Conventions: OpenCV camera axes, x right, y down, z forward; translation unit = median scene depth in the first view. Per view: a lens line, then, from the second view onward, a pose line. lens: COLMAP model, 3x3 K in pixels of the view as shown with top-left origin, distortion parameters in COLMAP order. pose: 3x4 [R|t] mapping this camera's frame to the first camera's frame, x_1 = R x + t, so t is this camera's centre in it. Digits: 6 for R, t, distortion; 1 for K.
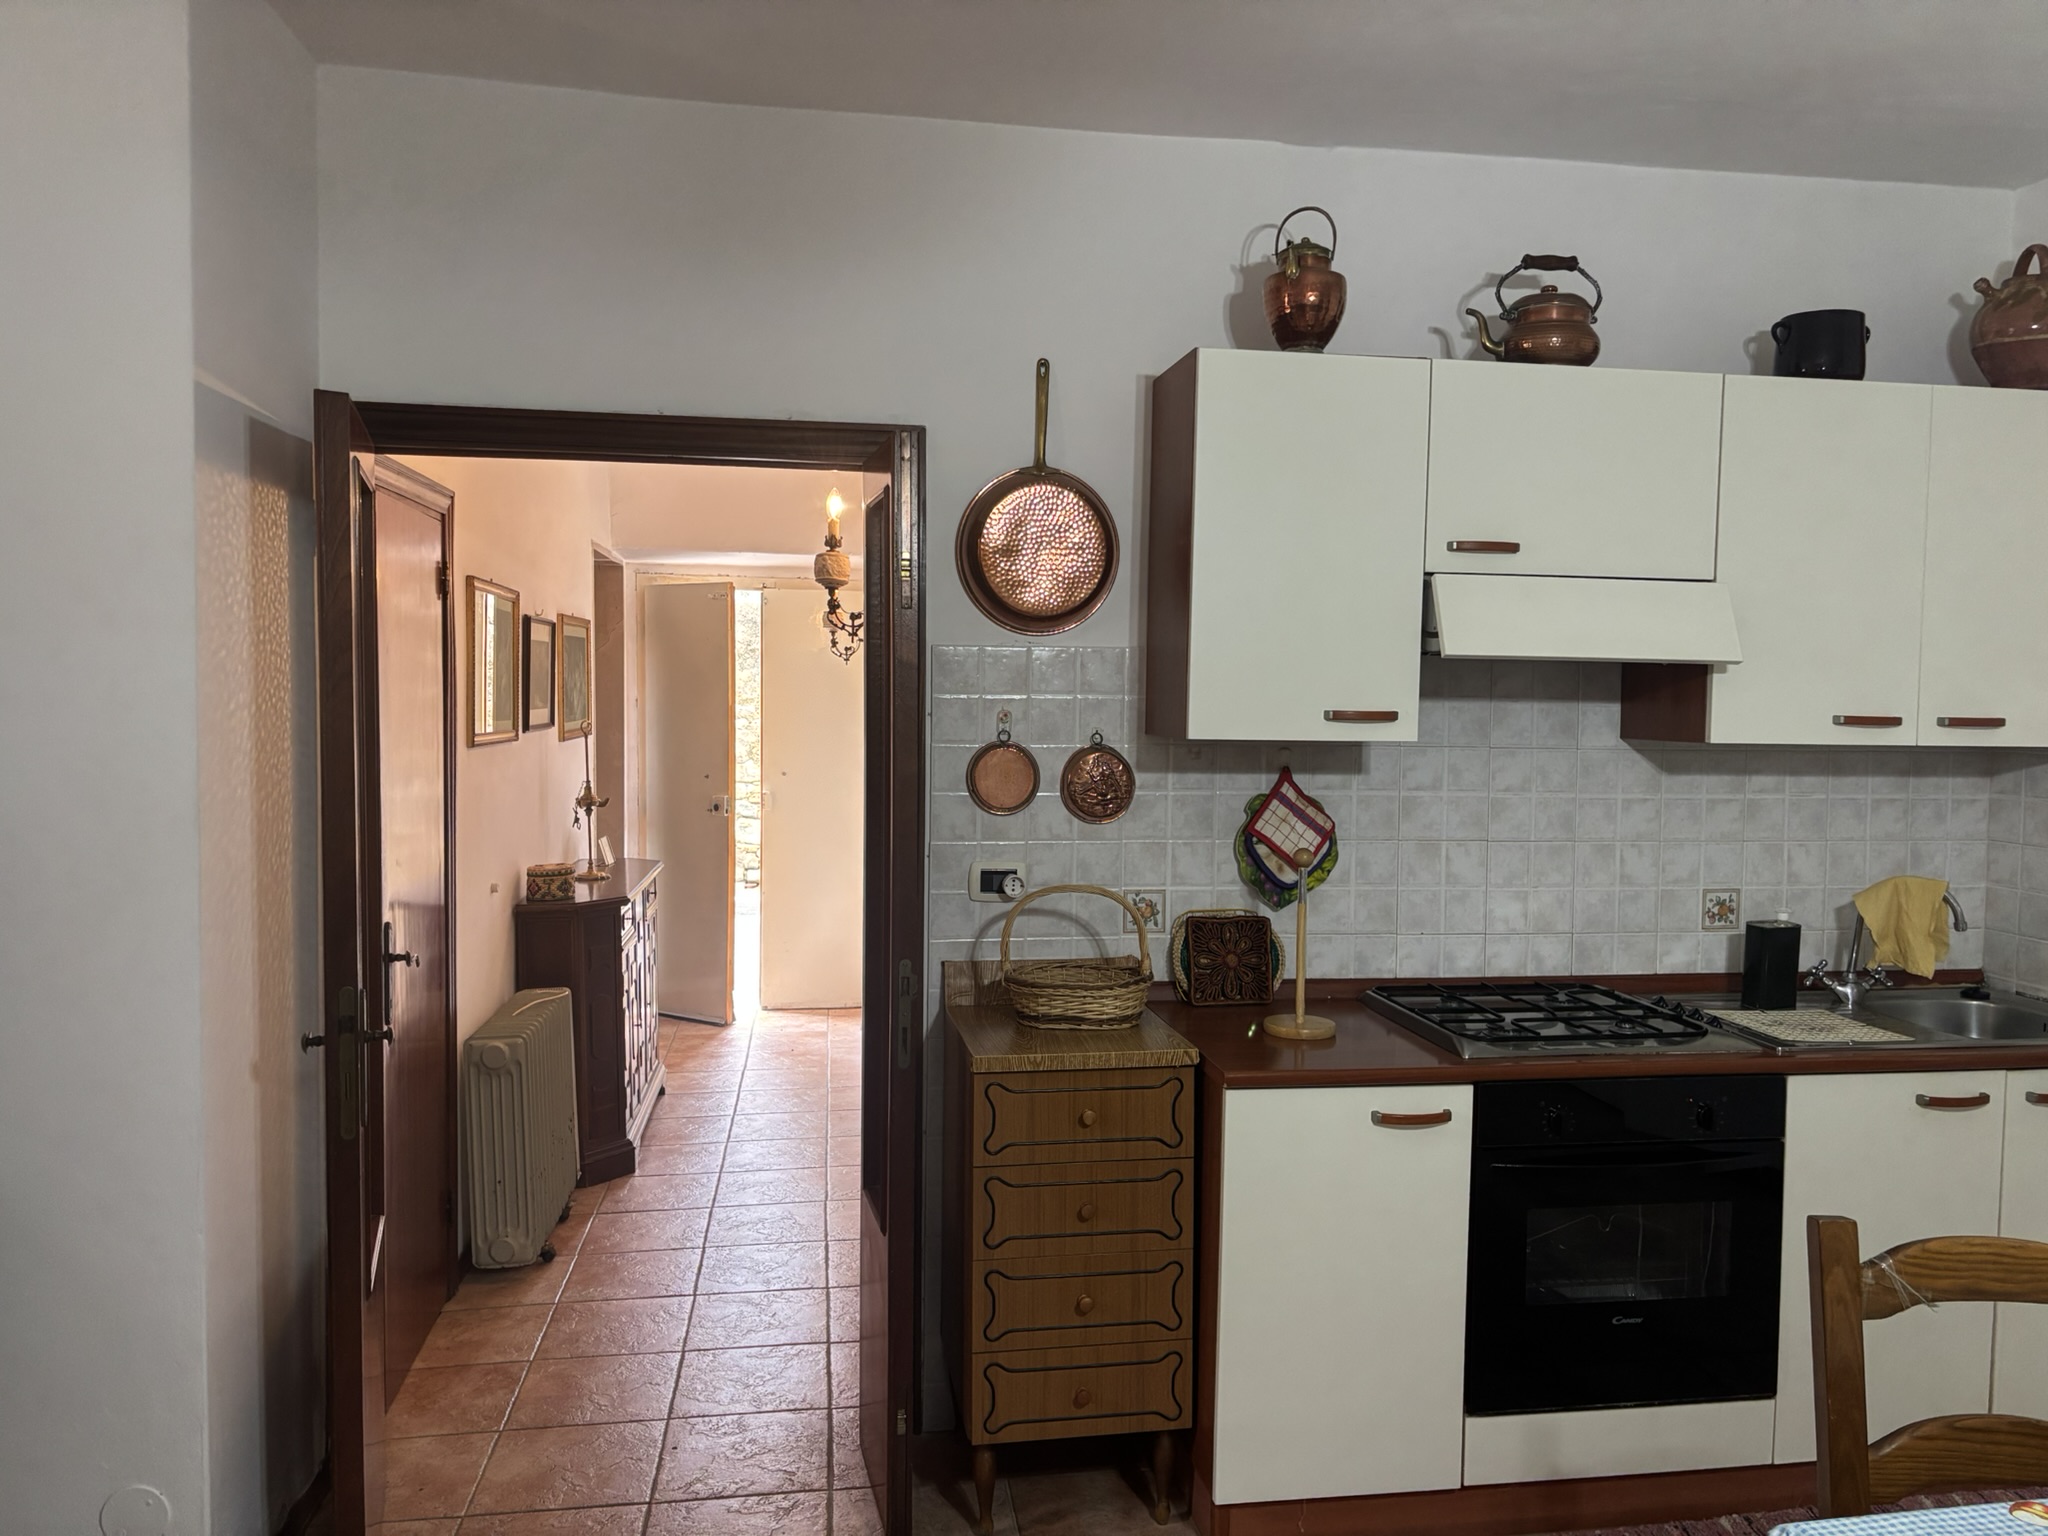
lens RADIAL K [[1521.5, 0, 1028.5], [0, 1521.5, 763.2], [0, 0, 1]] dist [0.064853, -0.095093]
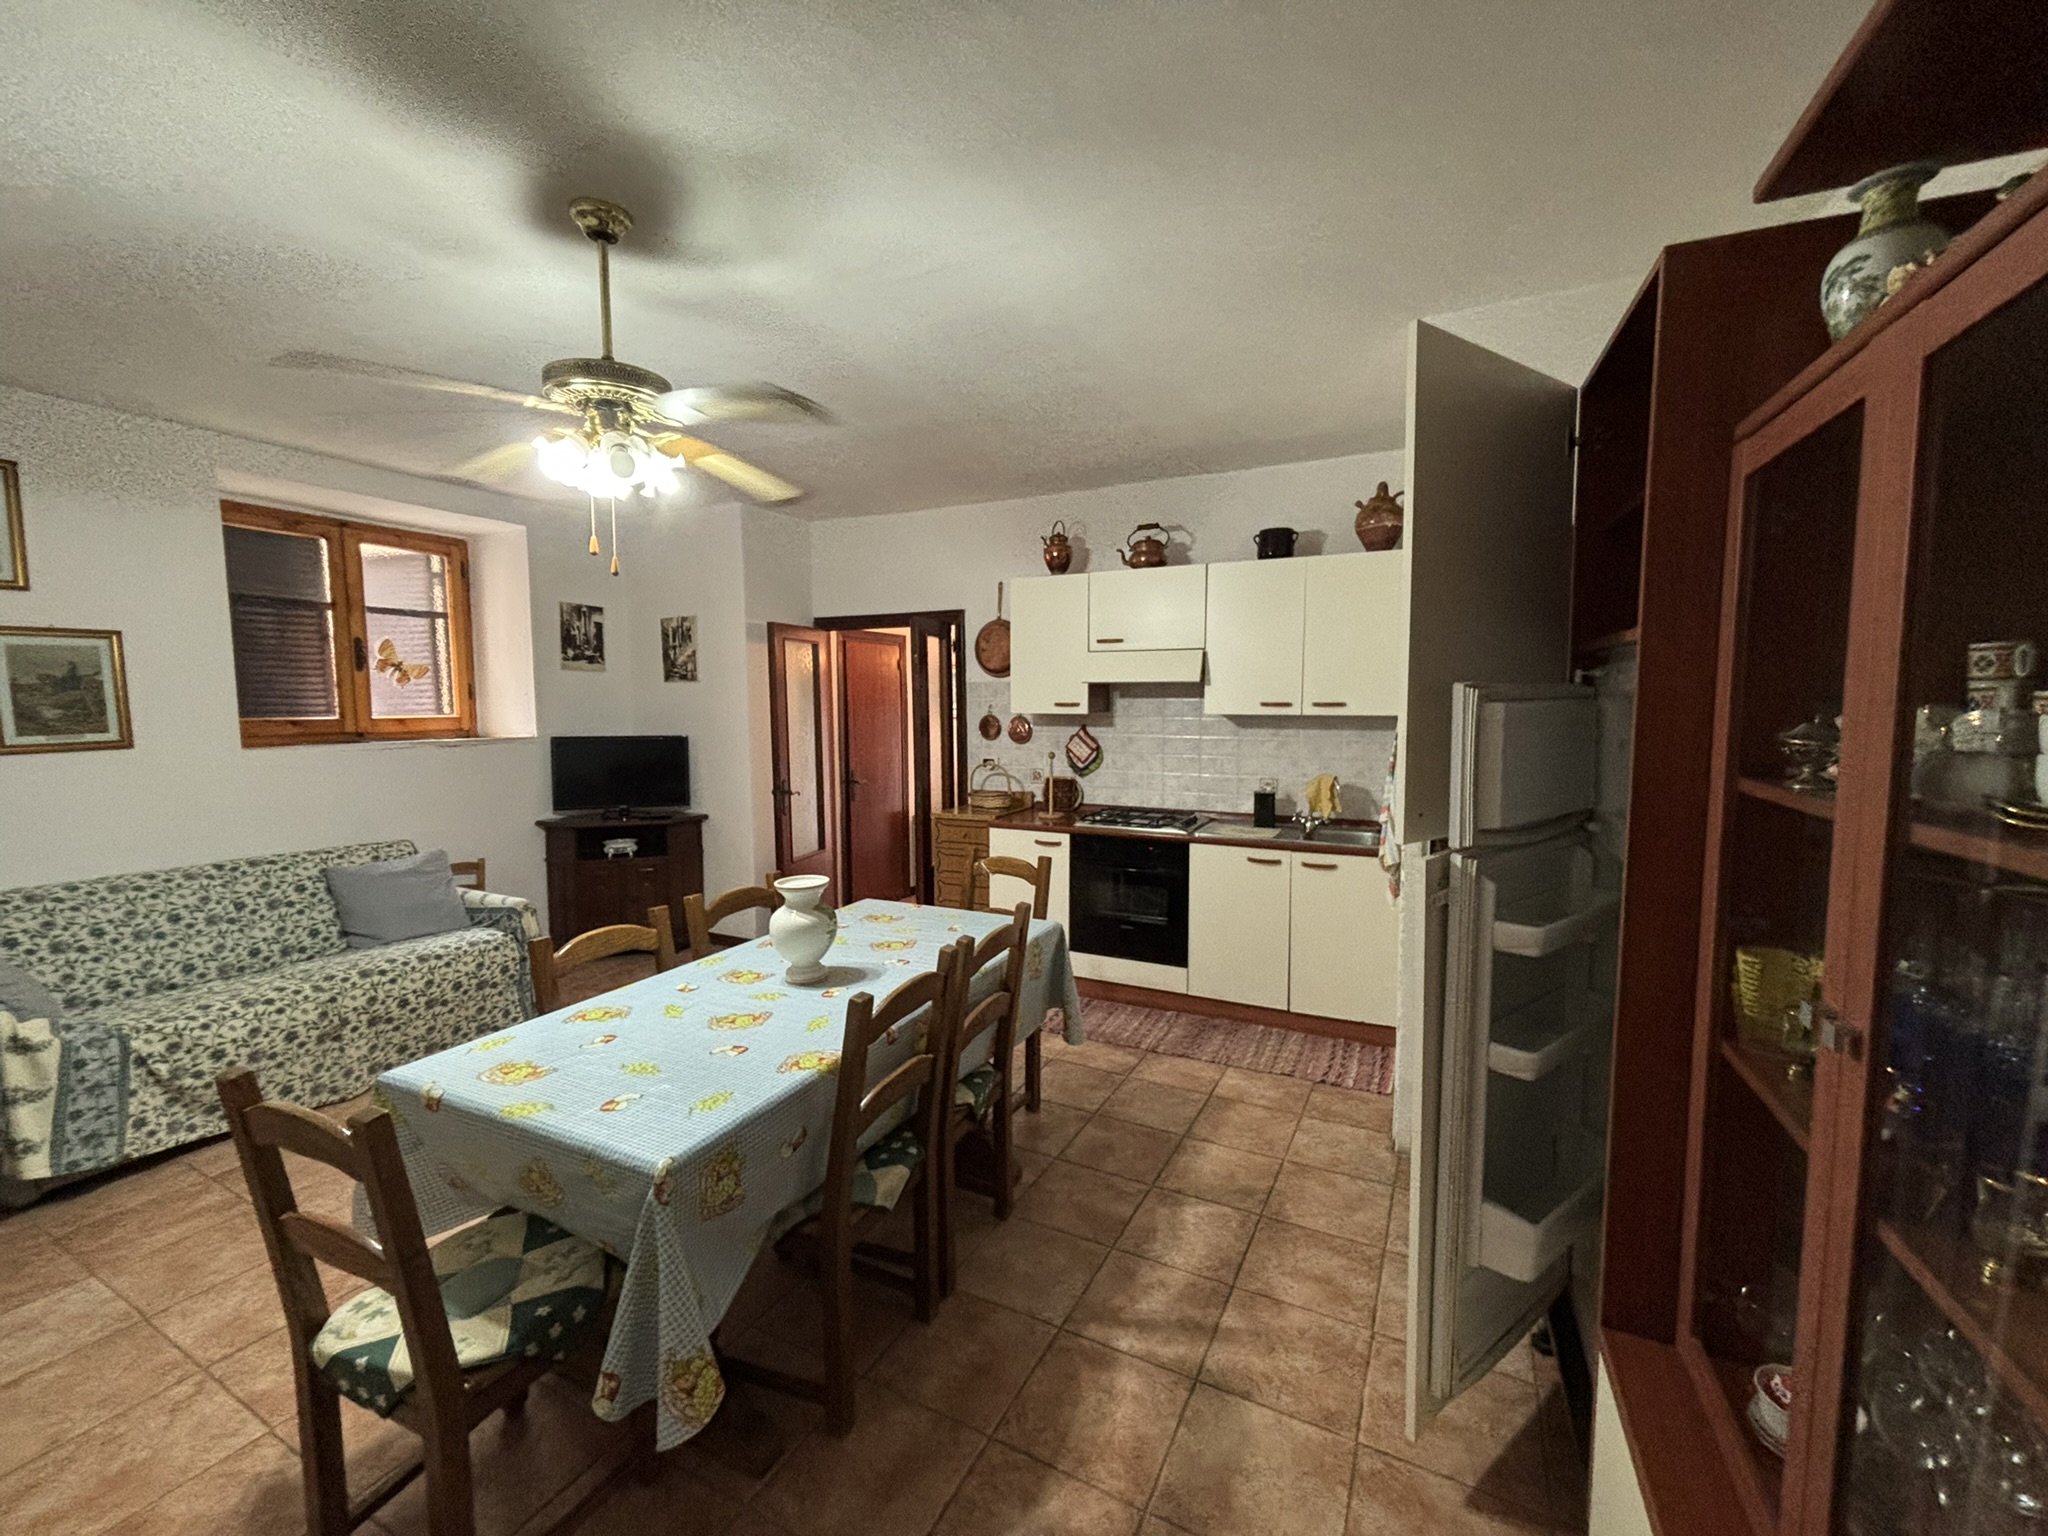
lens RADIAL K [[822.5, 0, 1012.9], [0, 822.5, 768.3], [0, 0, 1]] dist [0.016132, -0.017025]
pose [[0.817269, 0.033446, -0.575284, 0.902156], [-0.013653, 0.999158, 0.038692, 0.025685], [0.576094, -0.023767, 0.817038, -0.251084]]
